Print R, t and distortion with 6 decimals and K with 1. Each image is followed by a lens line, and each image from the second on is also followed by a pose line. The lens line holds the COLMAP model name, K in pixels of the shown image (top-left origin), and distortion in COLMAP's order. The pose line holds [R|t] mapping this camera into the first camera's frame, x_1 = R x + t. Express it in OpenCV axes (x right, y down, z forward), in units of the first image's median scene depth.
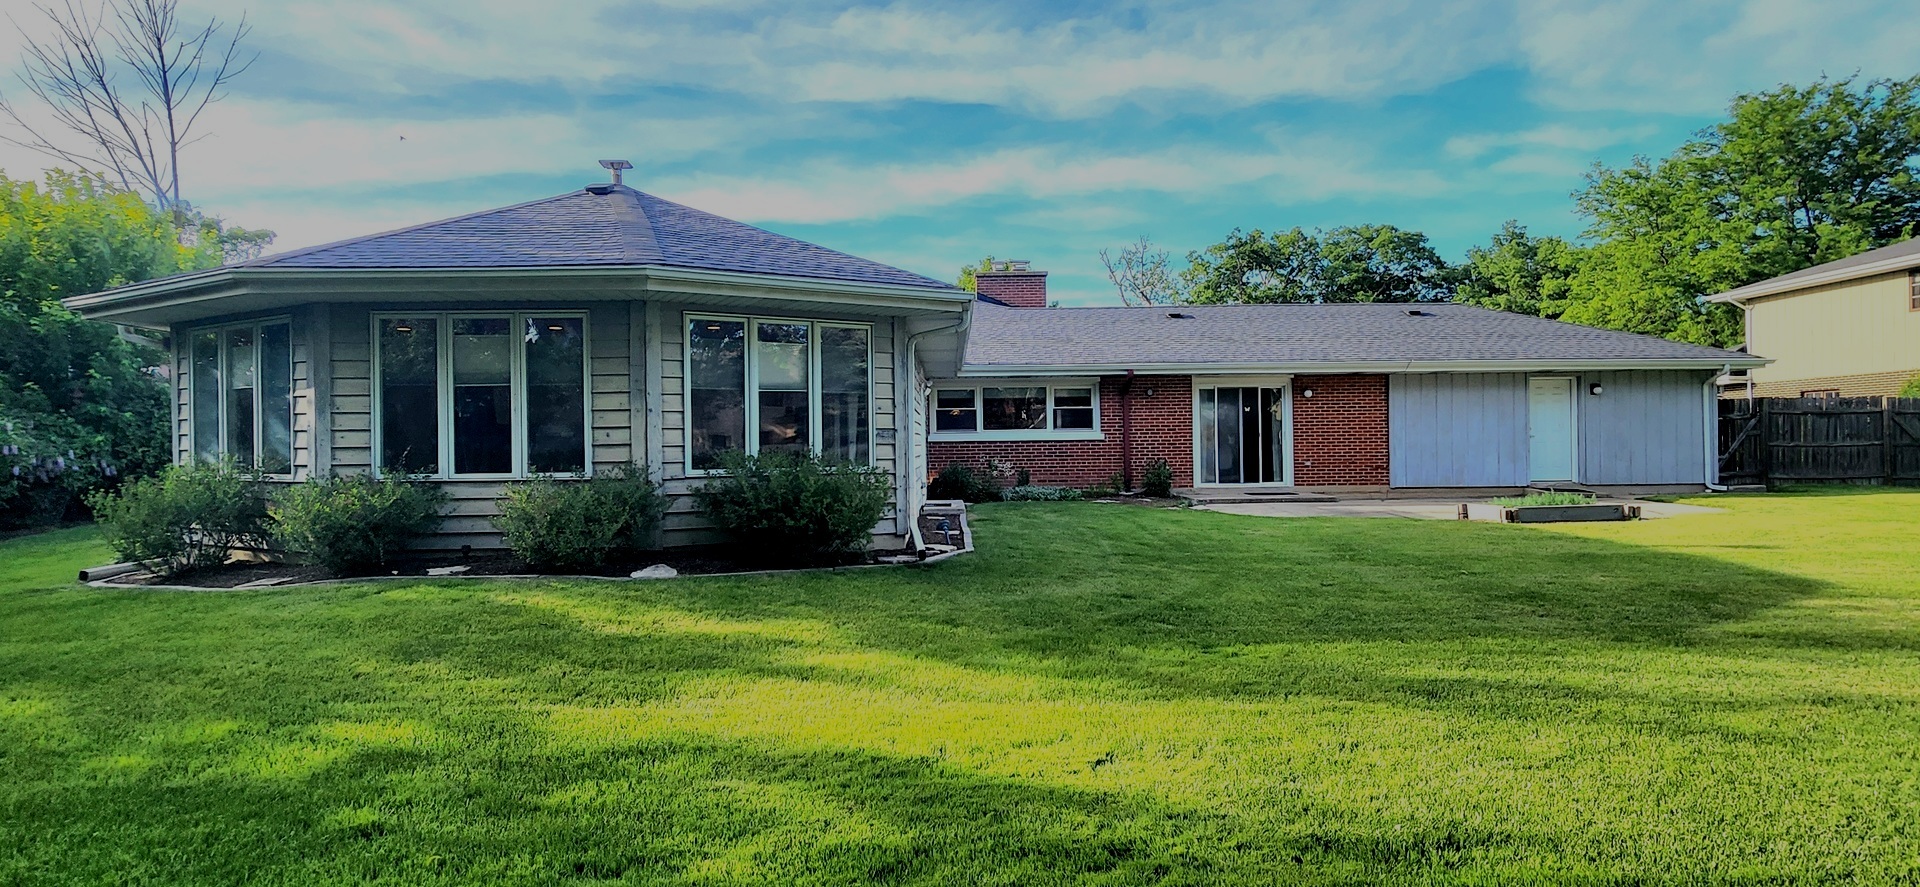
lens RADIAL K [[846.8, 0, 1027.4], [0, 846.8, 448.8], [0, 0, 1]] dist [-0.000525, -0.000030]
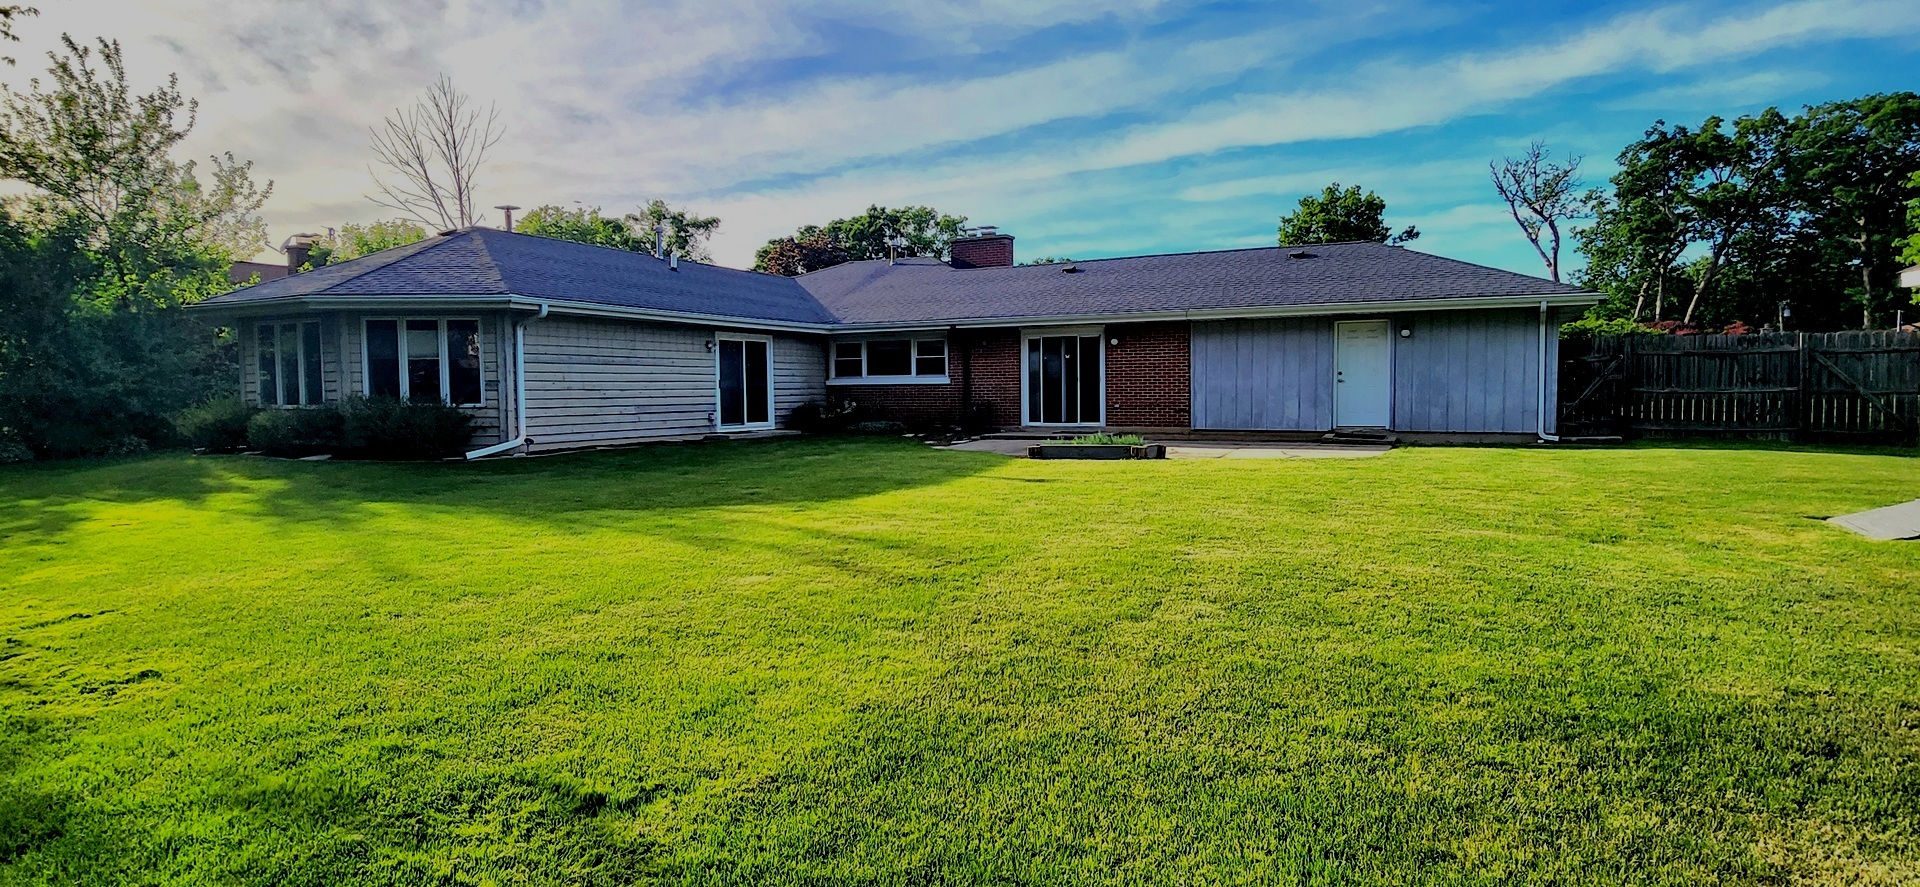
lens RADIAL K [[791.9, 0, 987.6], [0, 791.9, 447.7], [0, 0, 1]] dist [0.008498, -0.000079]
pose [[0.918914, 0.033760, -0.393010, 0.583911], [-0.003880, 0.997056, 0.076575, -0.006692], [0.394438, -0.068841, 0.916340, -0.011185]]
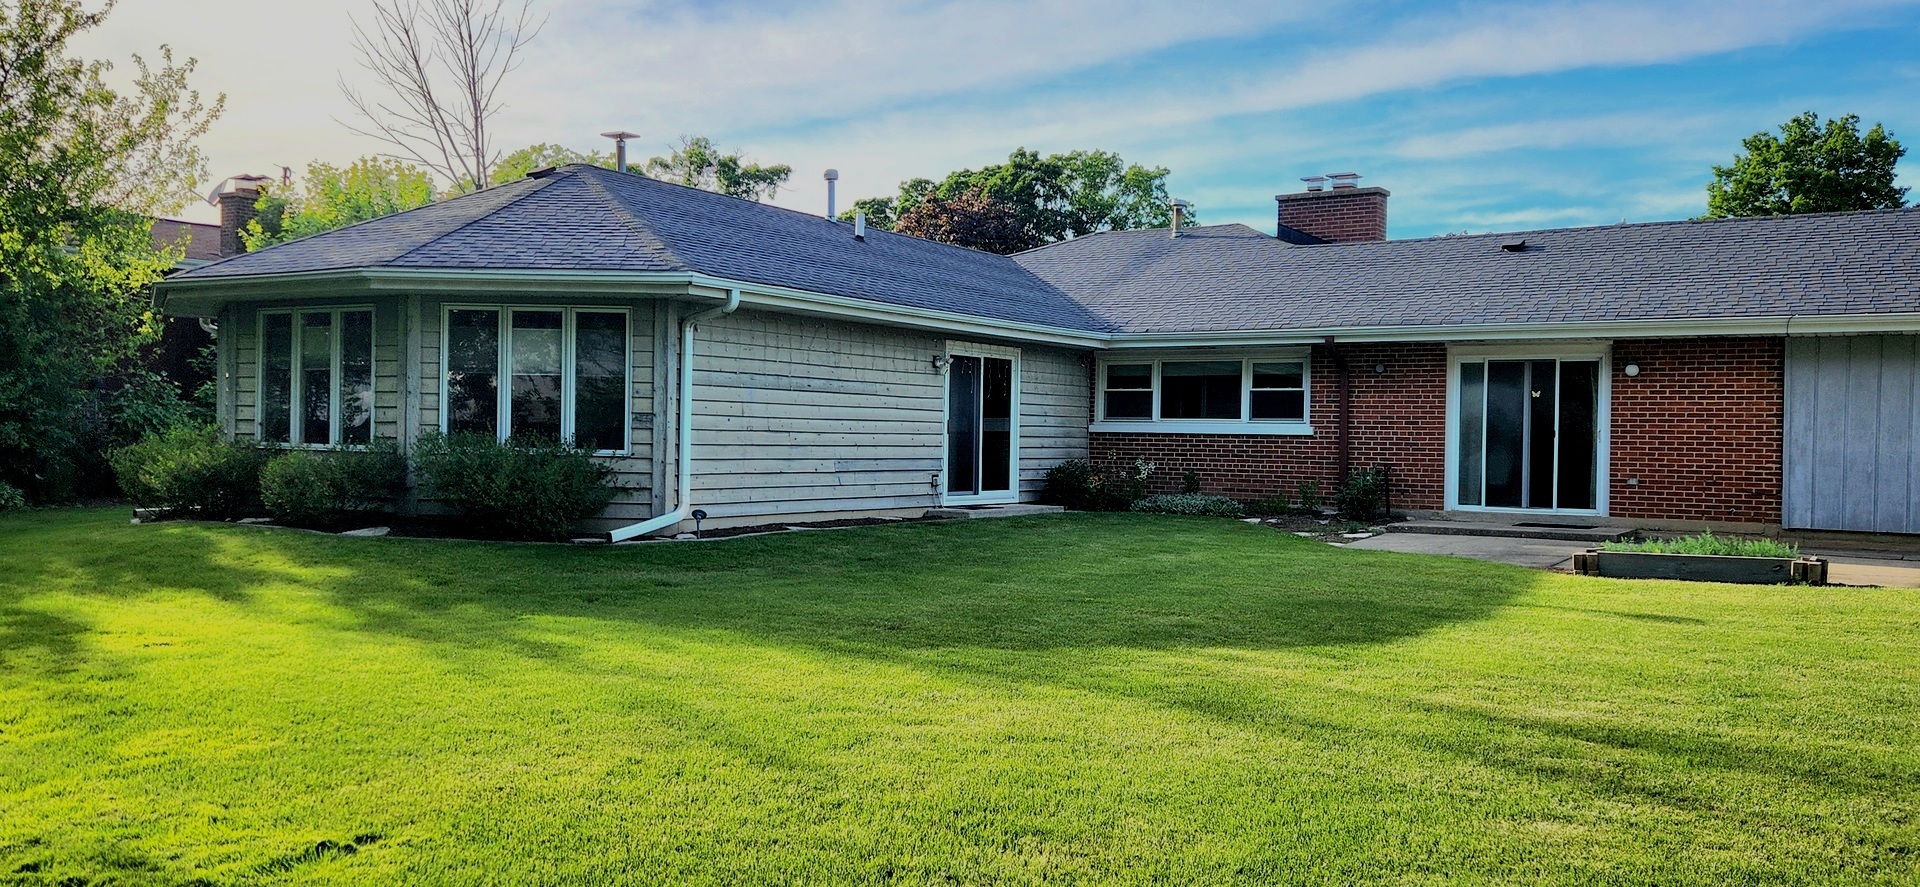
lens RADIAL K [[1250.5, 0, 1046.5], [0, 1250.5, 470.3], [0, 0, 1]] dist [0.047672, -0.000515]
pose [[0.883060, 0.040000, -0.467552, 0.386380], [-0.029667, 0.999126, 0.029445, -0.005737], [0.468321, -0.012131, 0.883475, -0.033432]]
